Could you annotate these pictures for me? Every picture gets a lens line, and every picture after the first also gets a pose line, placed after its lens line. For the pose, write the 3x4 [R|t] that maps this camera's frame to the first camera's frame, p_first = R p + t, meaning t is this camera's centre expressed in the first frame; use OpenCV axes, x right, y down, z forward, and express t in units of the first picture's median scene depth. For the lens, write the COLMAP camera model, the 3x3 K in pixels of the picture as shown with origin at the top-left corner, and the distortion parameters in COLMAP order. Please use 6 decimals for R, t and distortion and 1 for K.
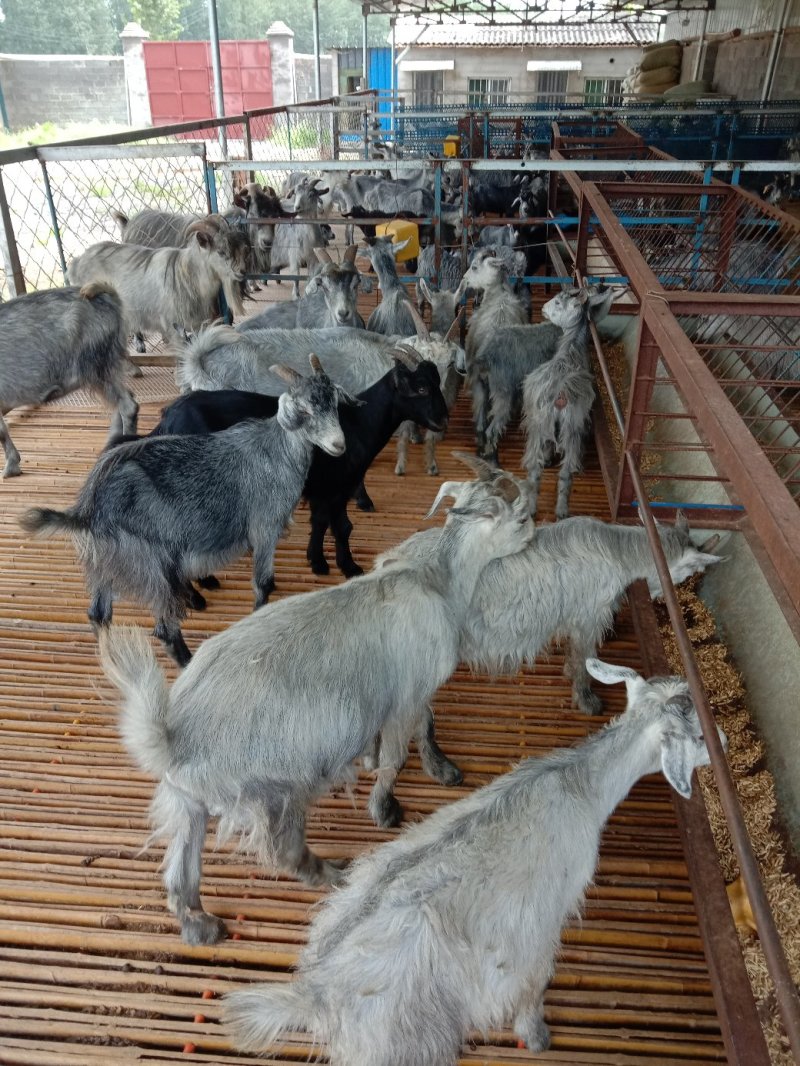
lens RADIAL K [[854.5, 0, 401.6], [0, 854.5, 523.0], [0, 0, 1]] dist [-0.079572, 0.075048]
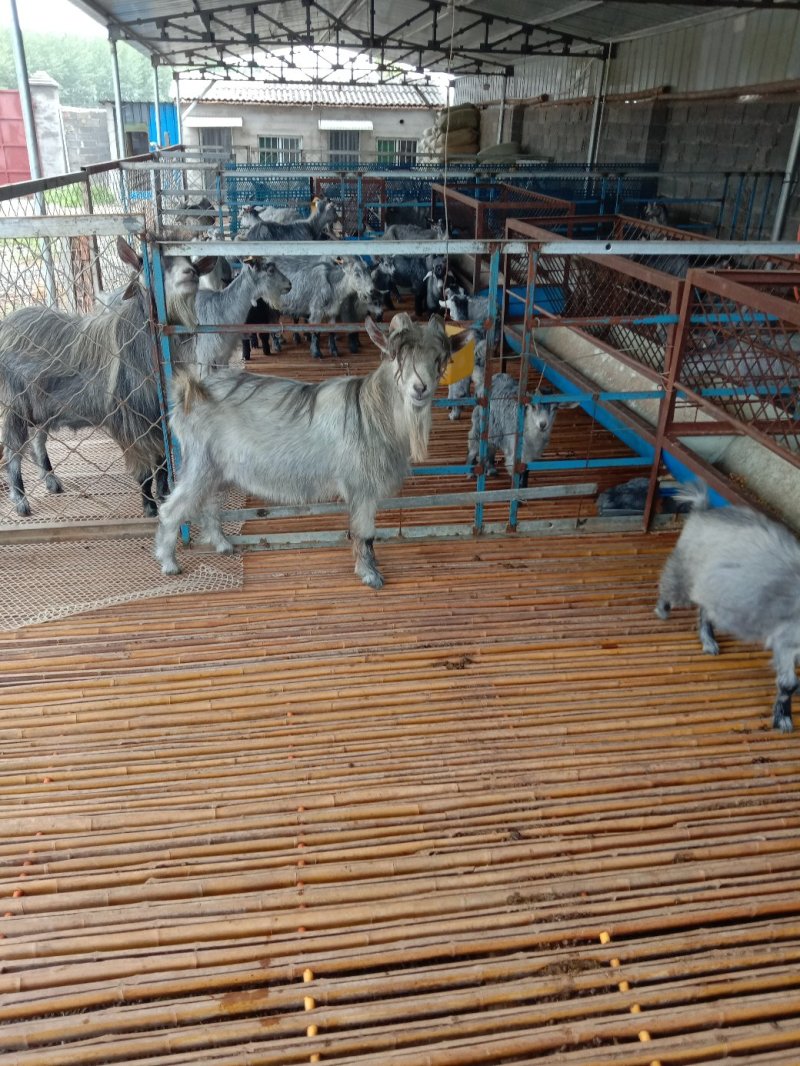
lens RADIAL K [[854.5, 0, 401.6], [0, 854.5, 523.0], [0, 0, 1]] dist [-0.079572, 0.075048]
pose [[0.965601, -0.083916, 0.246116, -0.104775], [0.098104, 0.994115, -0.045942, -0.078708], [-0.240813, 0.068506, 0.968151, 0.161119]]
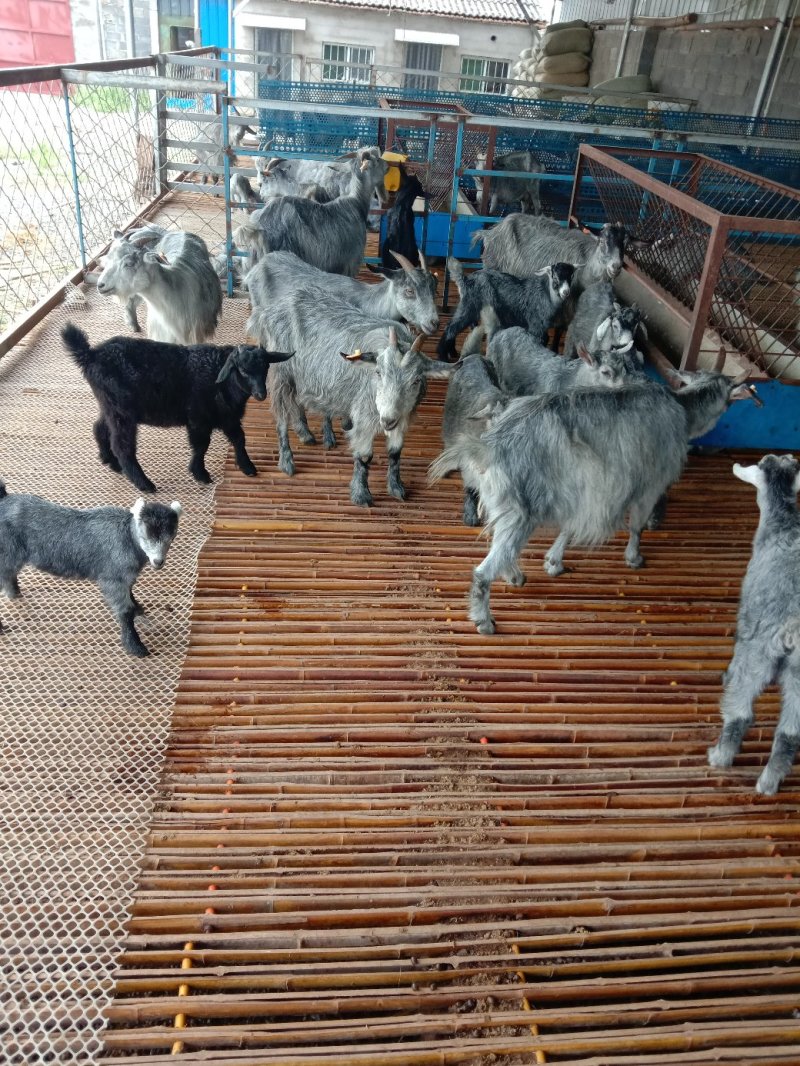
lens RADIAL K [[854.5, 0, 401.6], [0, 854.5, 523.0], [0, 0, 1]] dist [-0.079572, 0.075048]
pose [[0.979352, -0.011211, 0.201852, -0.045579], [0.004753, 0.999462, 0.032451, -0.252524], [-0.202107, -0.030821, 0.978878, 0.488861]]
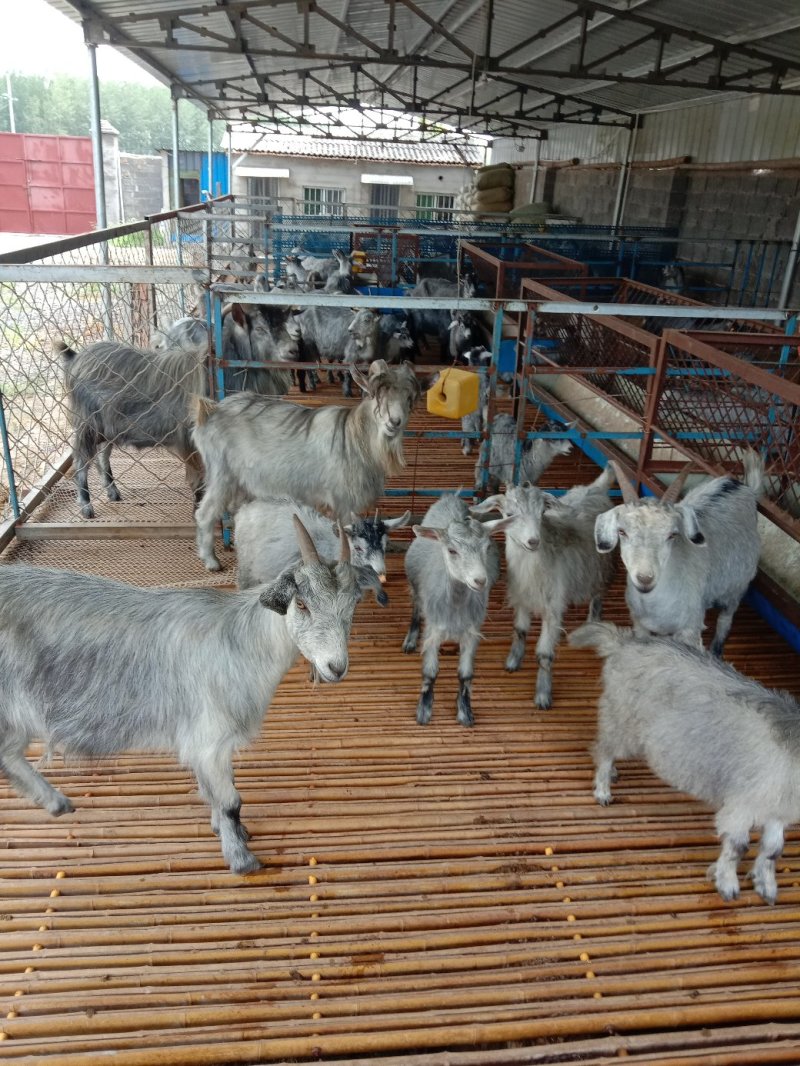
lens RADIAL K [[839.0, 0, 400.0], [0, 839.0, 533.0], [0, 0, 1]] dist [-0.030607, 0.003447]
pose [[0.975460, -0.030772, 0.218015, -0.112424], [0.050710, 0.994965, -0.086453, -0.060355], [-0.214257, 0.095387, 0.972109, 0.105906]]
